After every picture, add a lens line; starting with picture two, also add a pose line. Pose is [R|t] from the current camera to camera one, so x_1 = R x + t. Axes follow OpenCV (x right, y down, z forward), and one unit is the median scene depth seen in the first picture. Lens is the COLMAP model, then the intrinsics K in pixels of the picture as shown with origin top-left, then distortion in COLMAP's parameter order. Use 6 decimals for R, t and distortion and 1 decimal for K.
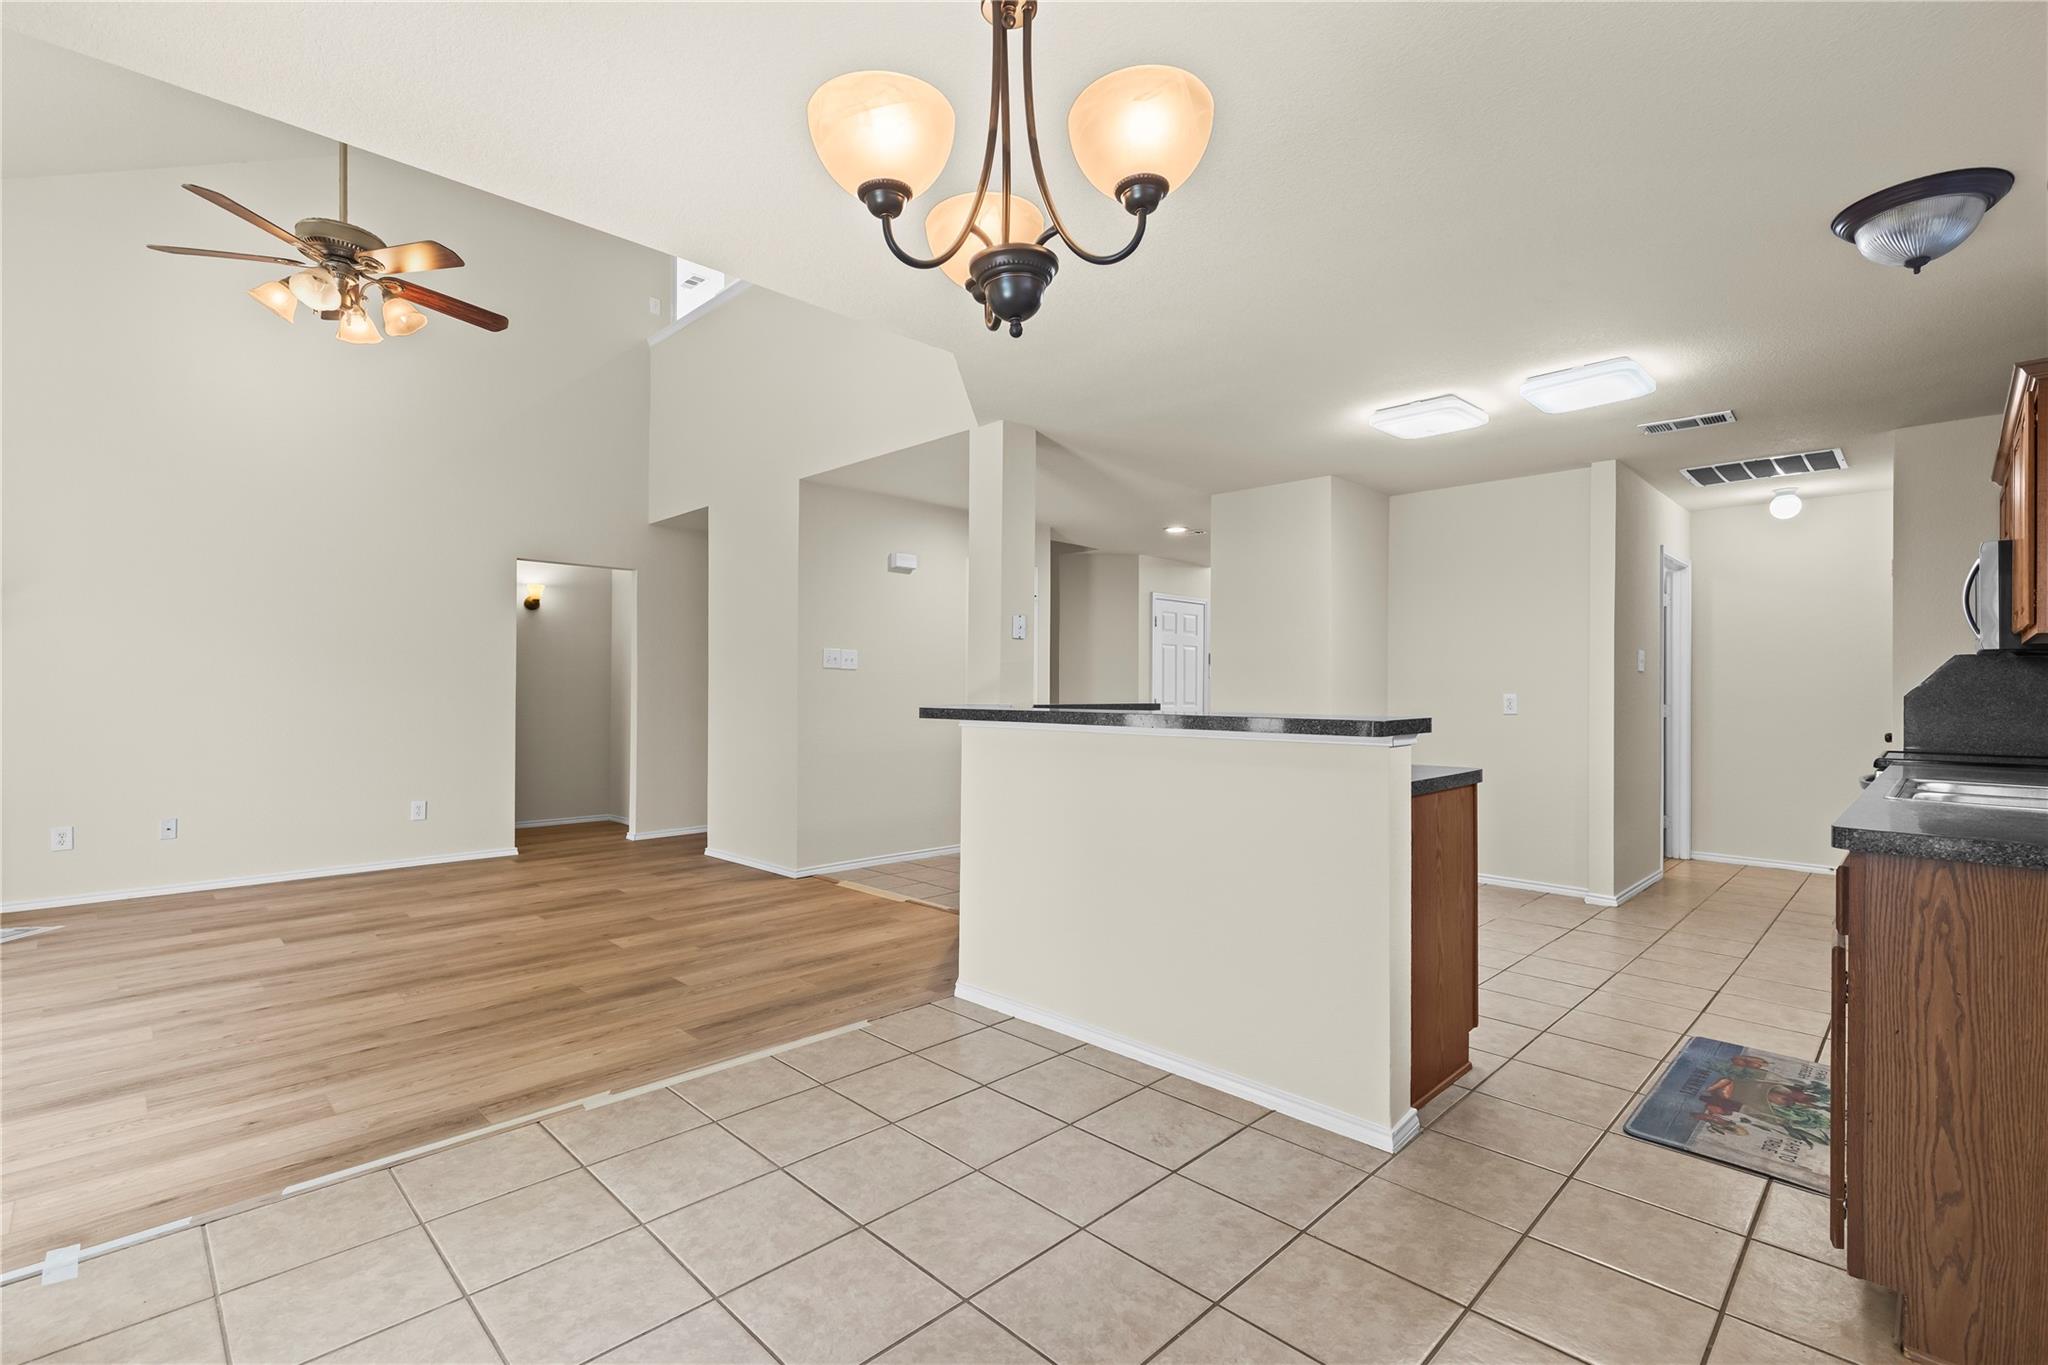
lens RADIAL K [[926.6, 0, 1024.0], [0, 926.6, 682.5], [0, 0, 1]] dist [-0.000348, -0.000214]
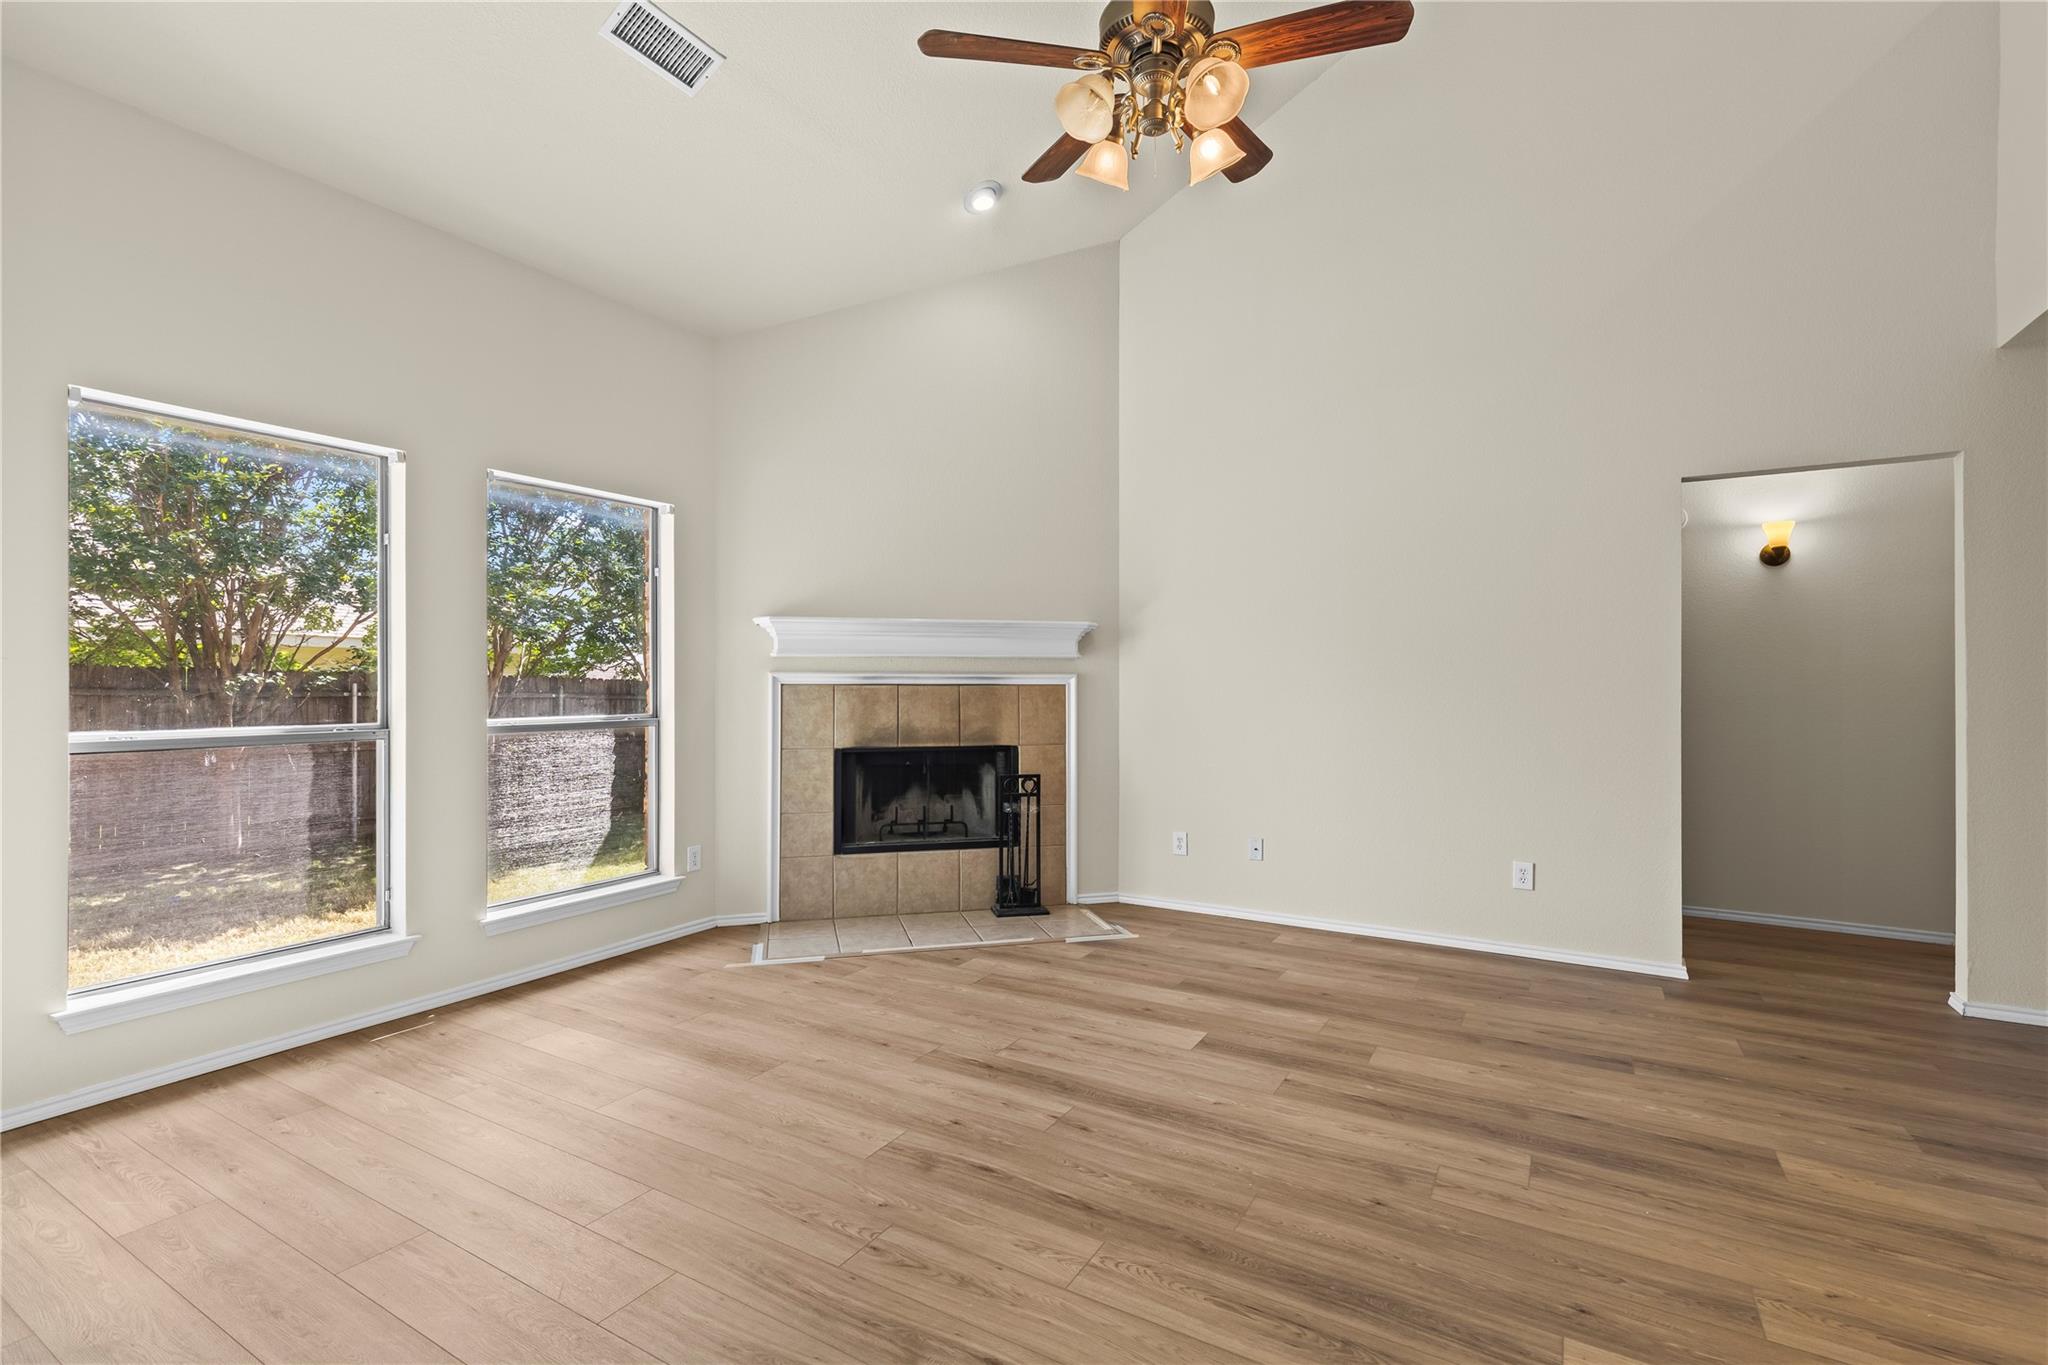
lens RADIAL K [[927.0, 0, 1008.5], [0, 927.0, 676.2], [0, 0, 1]] dist [0.001280, -0.000028]
pose [[0.235090, -0.012611, -0.971892, -0.123003], [0.008024, 0.999907, -0.011034, -0.005925], [0.971940, -0.005205, 0.235170, 0.743396]]
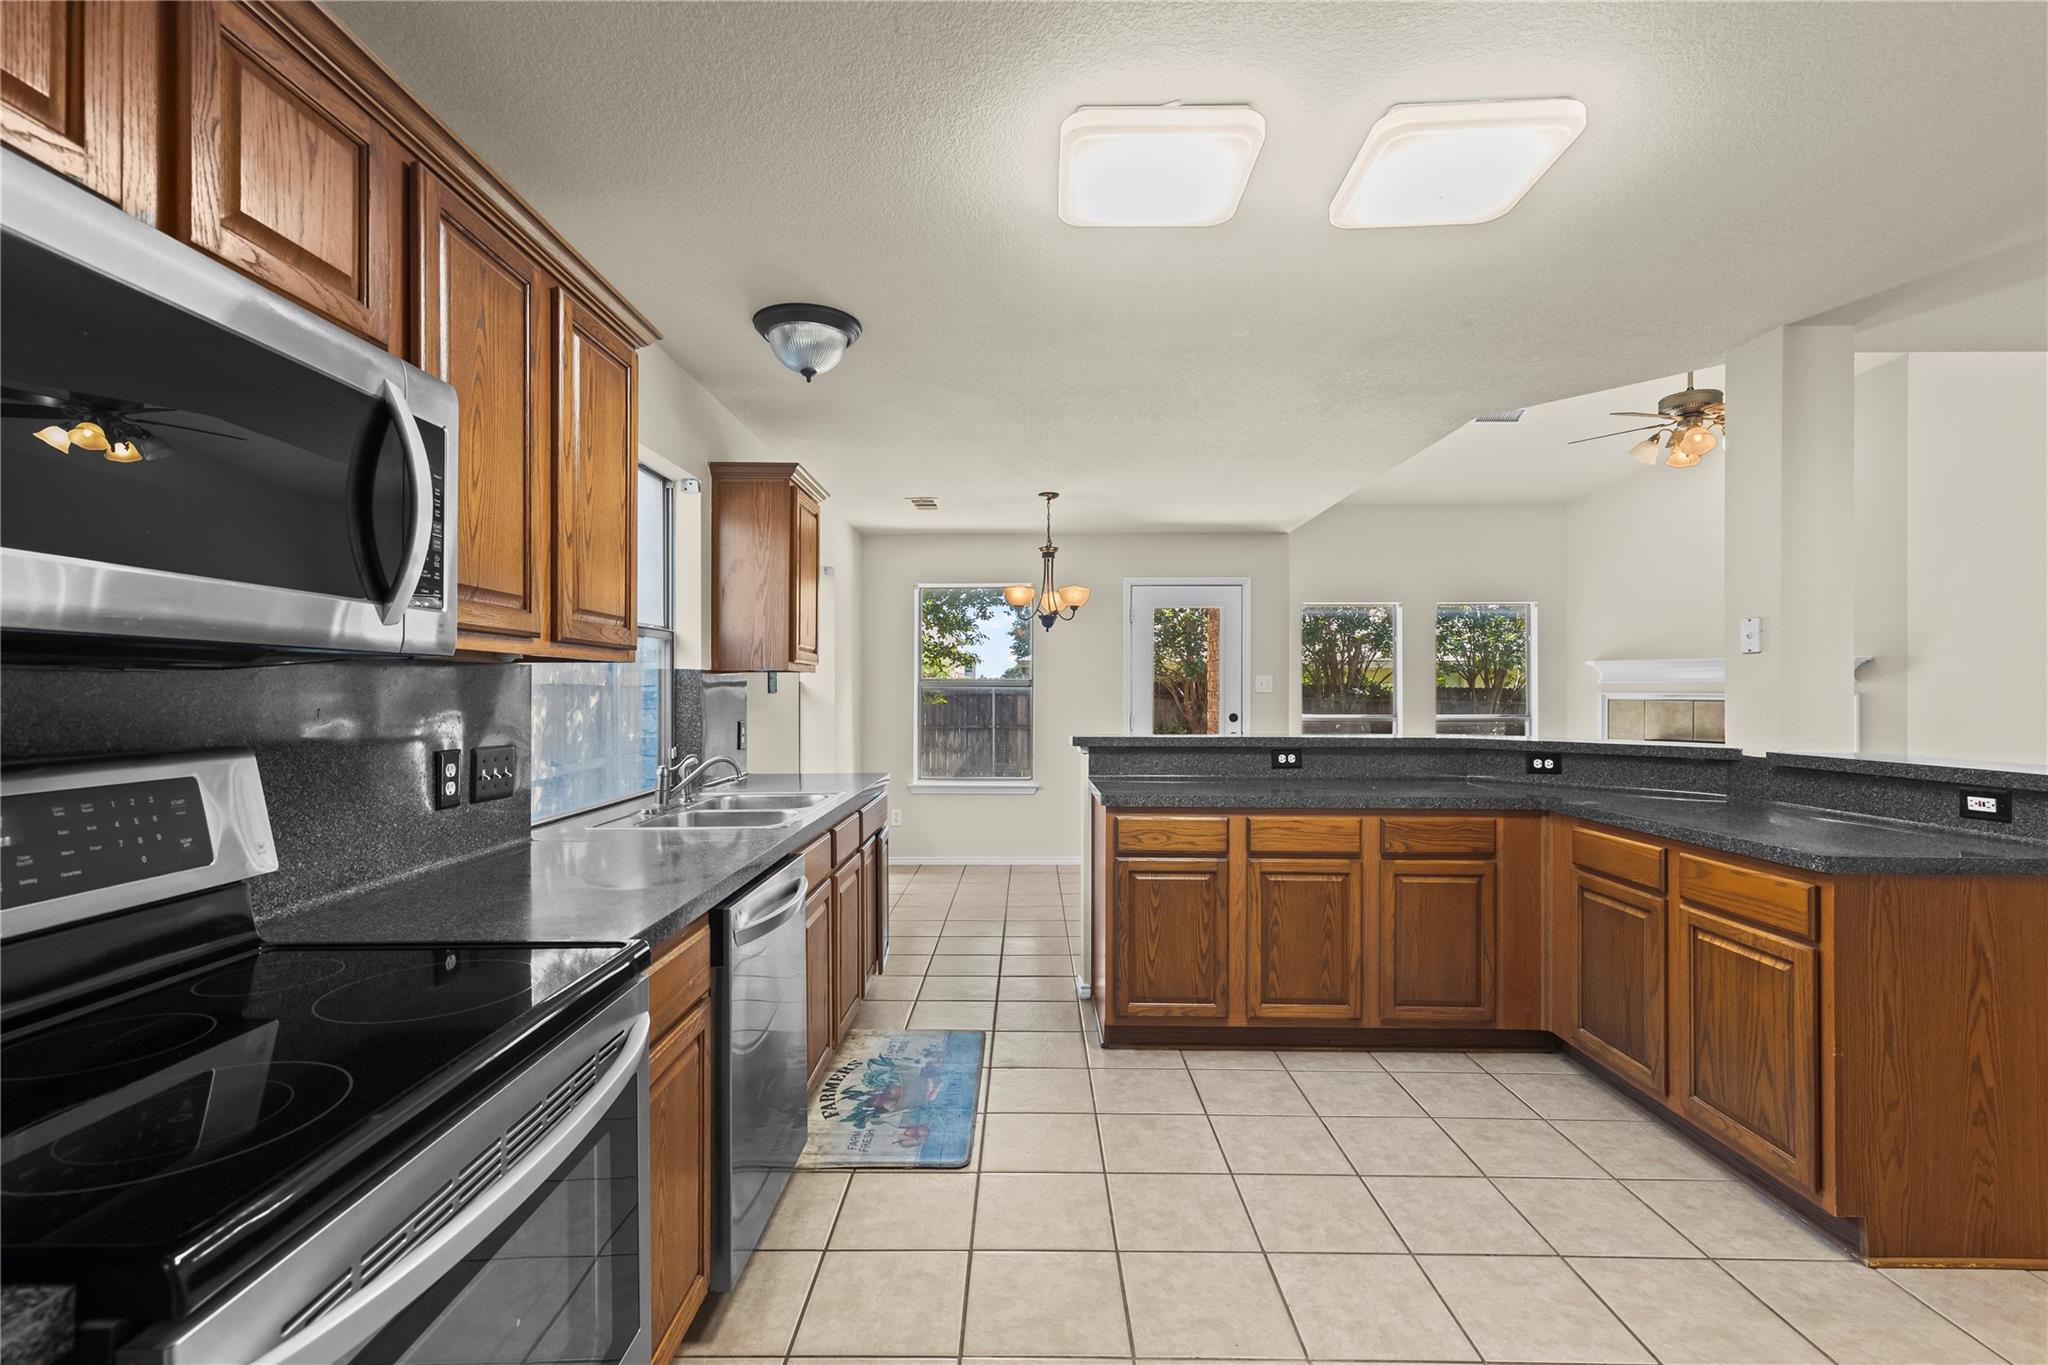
lens RADIAL K [[931.8, 0, 1013.1], [0, 931.8, 696.9], [0, 0, 1]] dist [0.006699, -0.000200]
pose [[-0.718659, 0.004076, -0.695351, 1.032259], [0.002241, 0.999991, 0.003545, -0.027241], [0.695359, 0.000989, -0.718662, 1.319553]]
